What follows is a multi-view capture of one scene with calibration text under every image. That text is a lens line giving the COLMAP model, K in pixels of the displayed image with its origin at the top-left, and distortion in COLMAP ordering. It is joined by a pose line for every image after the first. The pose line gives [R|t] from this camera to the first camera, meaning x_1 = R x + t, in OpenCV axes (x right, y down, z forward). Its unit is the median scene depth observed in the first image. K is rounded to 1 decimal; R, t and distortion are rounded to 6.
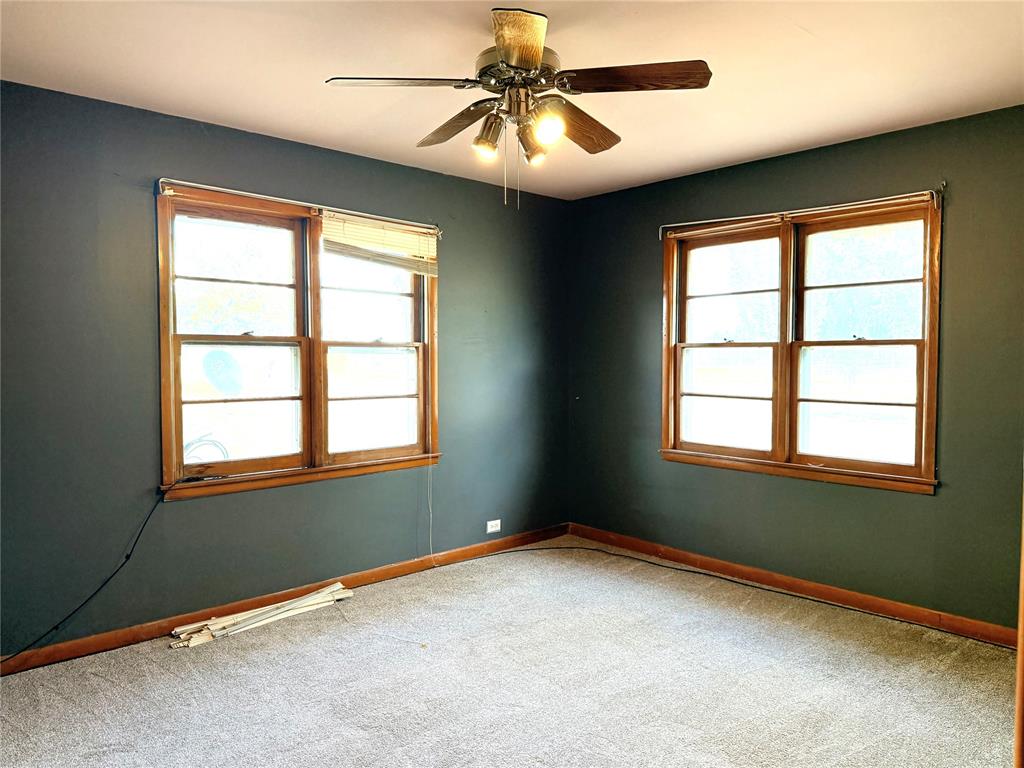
lens RADIAL K [[716.0, 0, 512.0], [0, 716.0, 384.0], [0, 0, 1]] dist [0.069467, -0.102704]
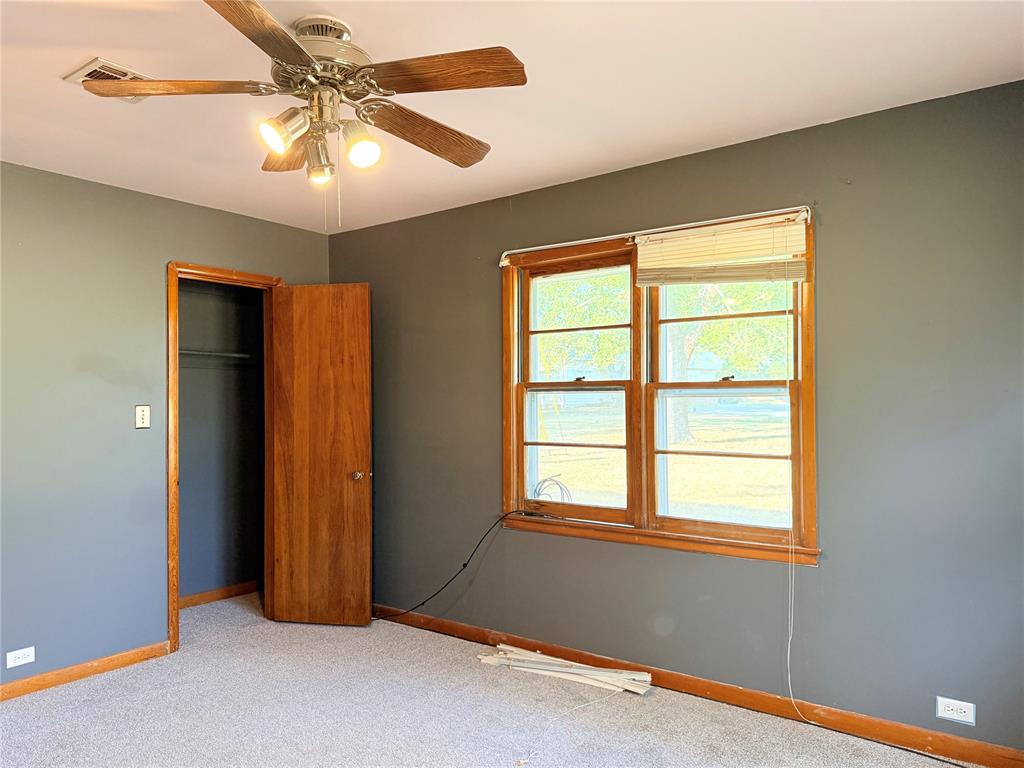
lens RADIAL K [[733.0, 0, 512.0], [0, 733.0, 384.0], [0, 0, 1]] dist [0.157233, -0.203685]
pose [[0.174318, -0.022173, -0.984440, 0.627987], [-0.025940, 0.999296, -0.027101, -0.033011], [0.984348, 0.030261, 0.173620, 0.729534]]
